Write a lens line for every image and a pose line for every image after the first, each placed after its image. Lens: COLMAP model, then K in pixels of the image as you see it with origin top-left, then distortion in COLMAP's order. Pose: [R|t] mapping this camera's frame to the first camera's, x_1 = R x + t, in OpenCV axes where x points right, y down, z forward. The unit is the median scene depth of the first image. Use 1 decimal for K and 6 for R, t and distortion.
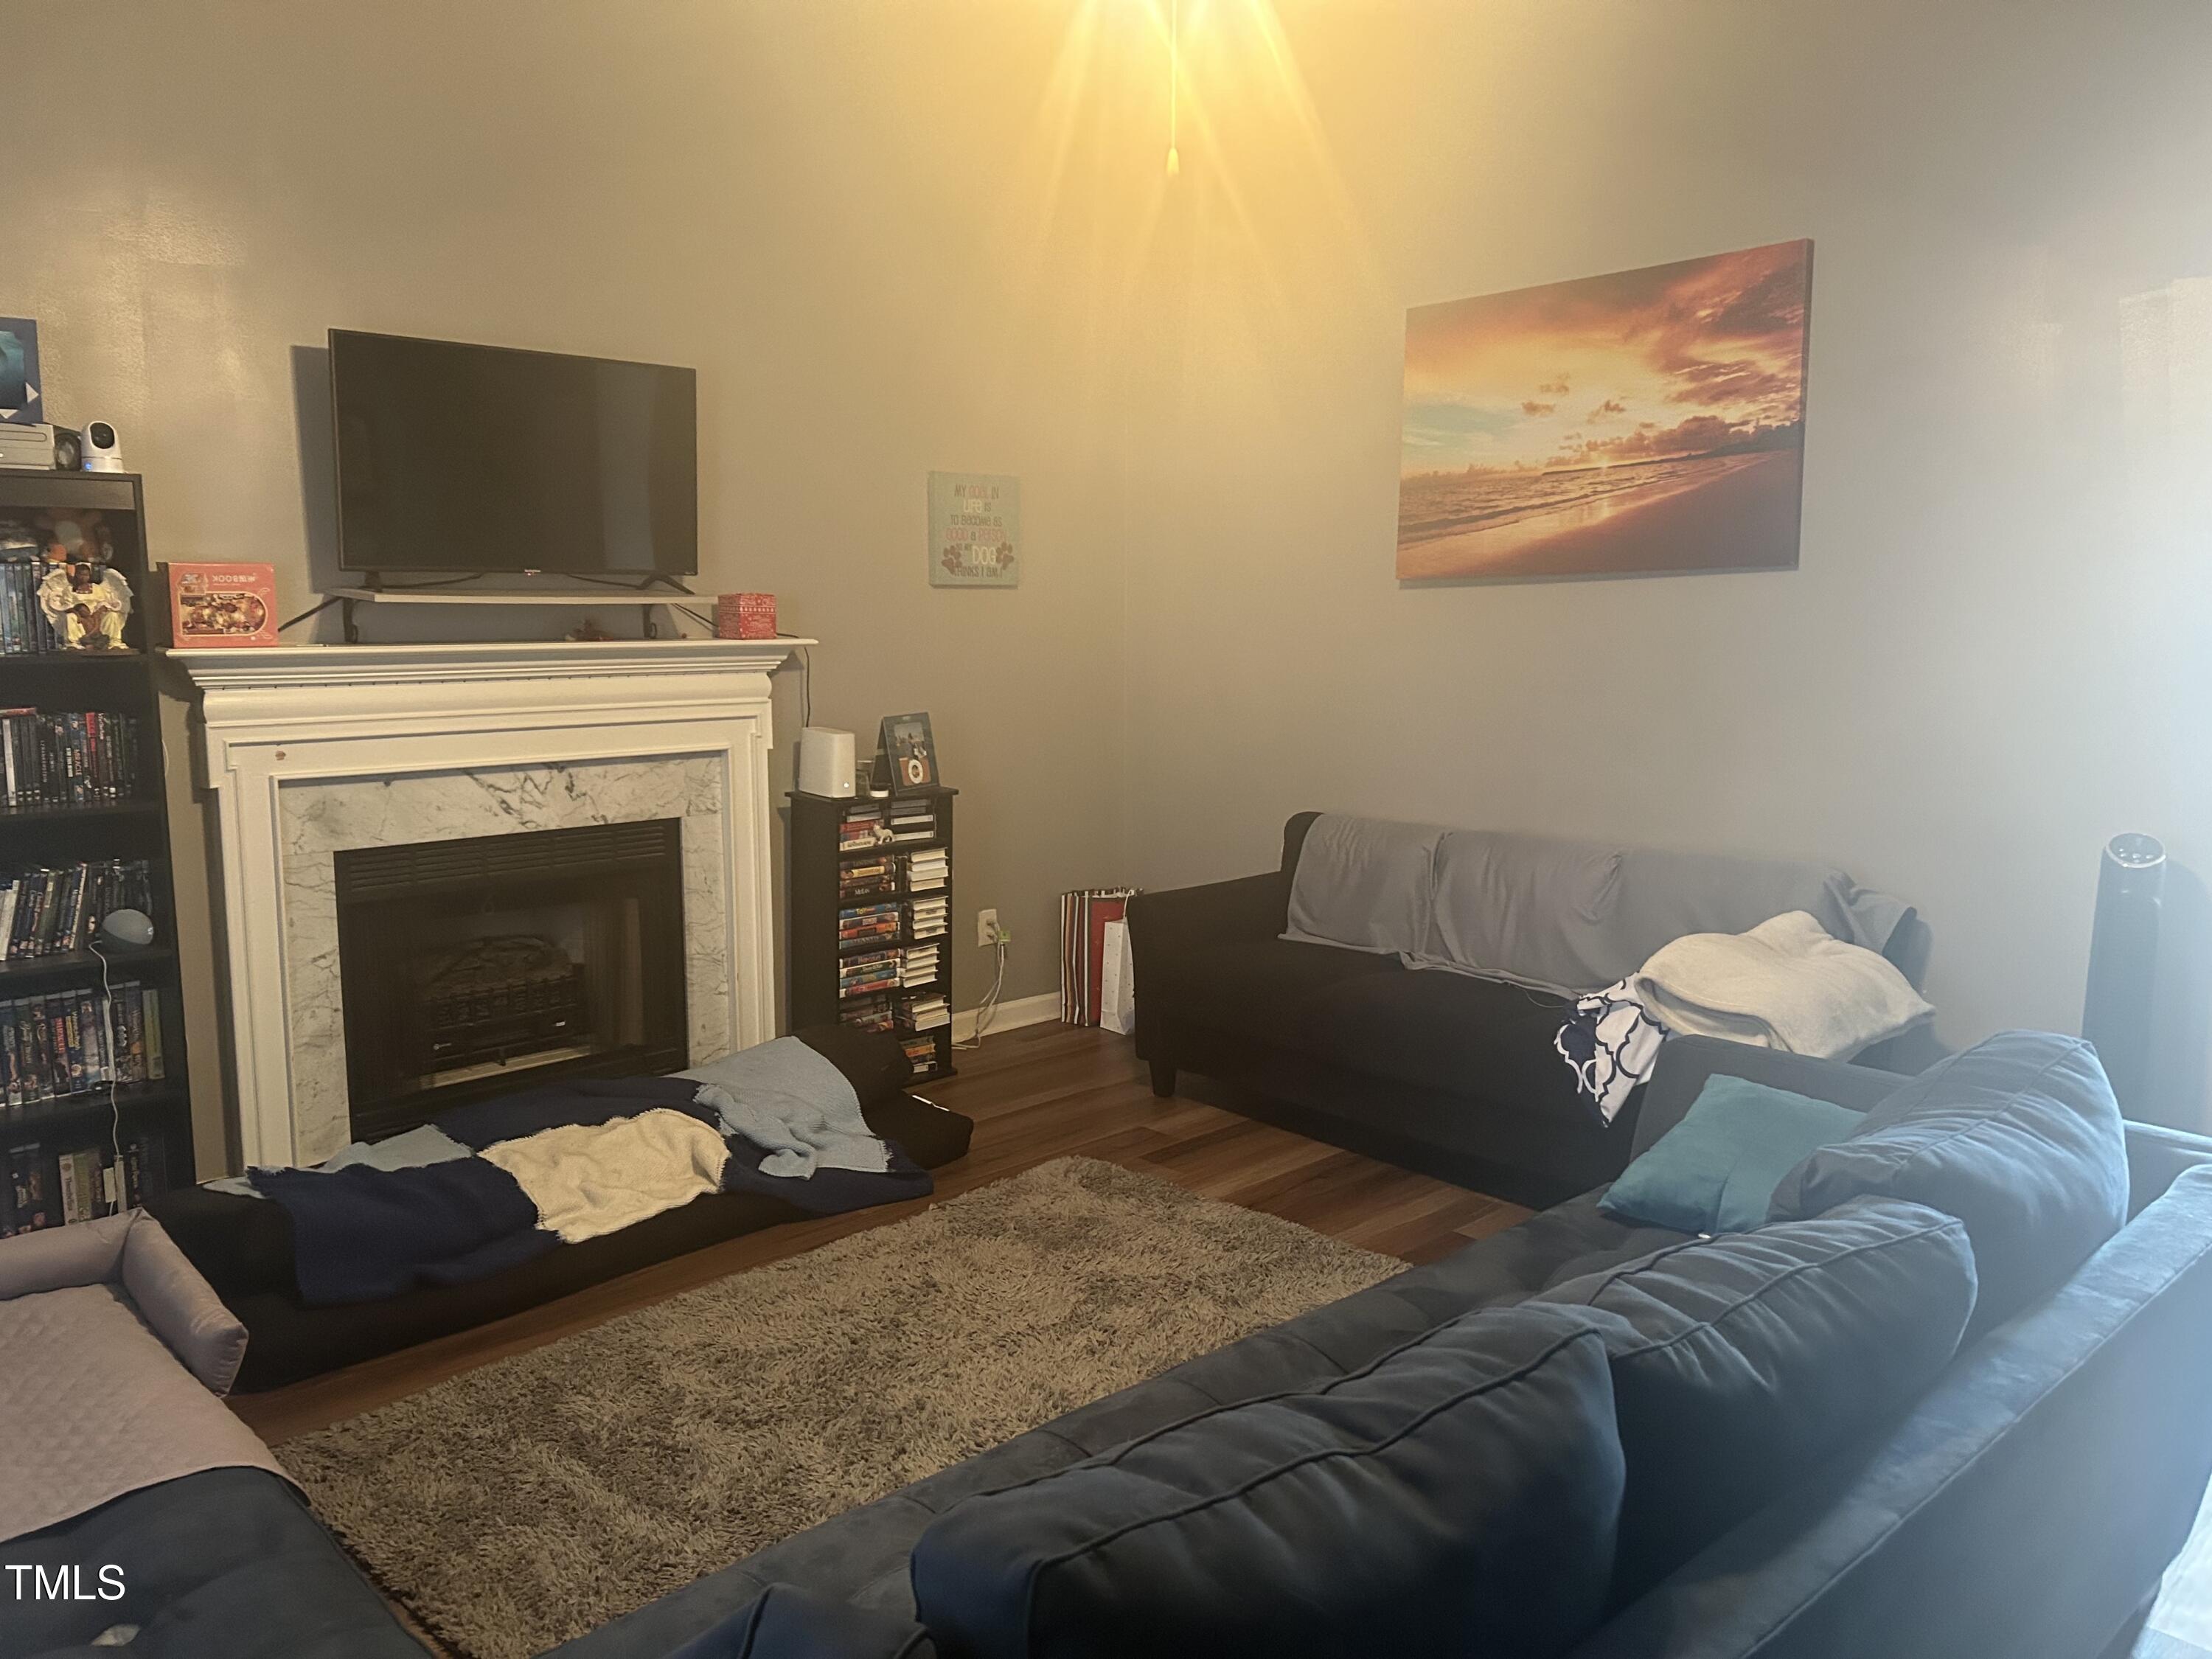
lens RADIAL K [[1691.4, 0, 1106.0], [0, 1691.4, 829.5], [0, 0, 1]] dist [0.091122, -0.099484]
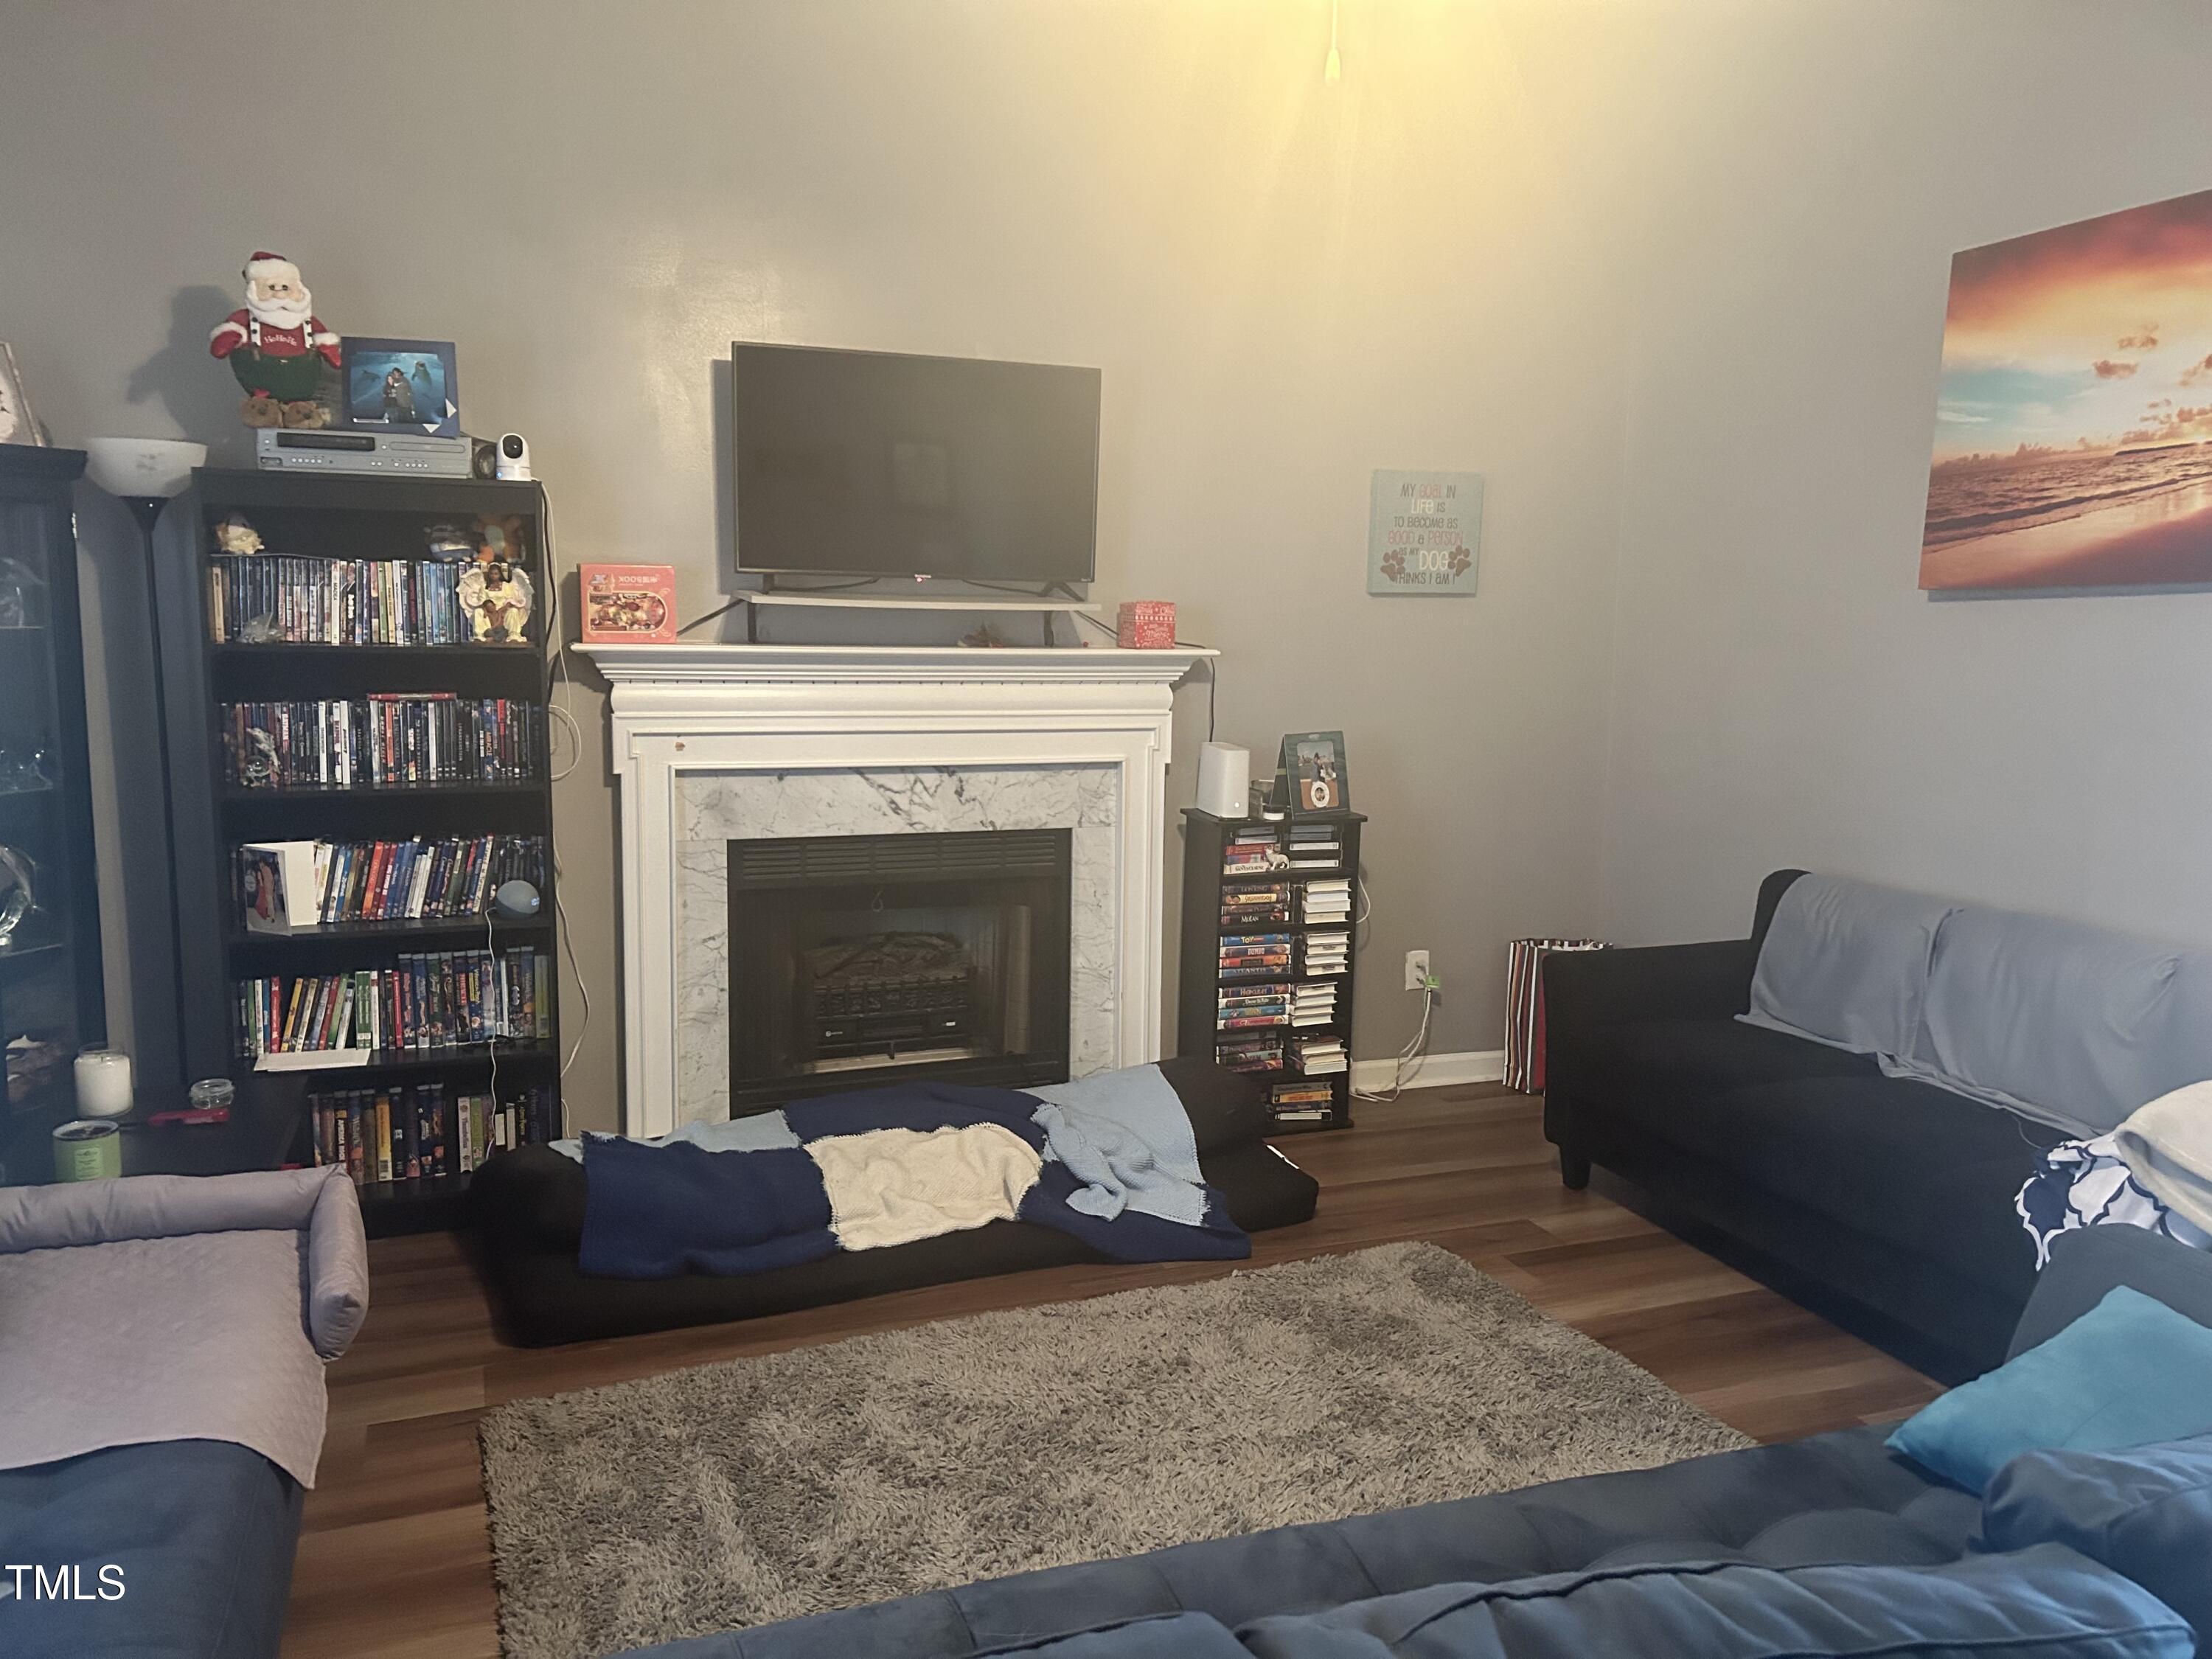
lens RADIAL K [[1691.4, 0, 1106.0], [0, 1691.4, 829.5], [0, 0, 1]] dist [0.091122, -0.099484]
pose [[0.920027, 0.064457, -0.386516, 0.166833], [-0.067741, 0.997690, 0.005135, -0.014471], [0.385954, 0.021459, 0.922268, 0.125625]]
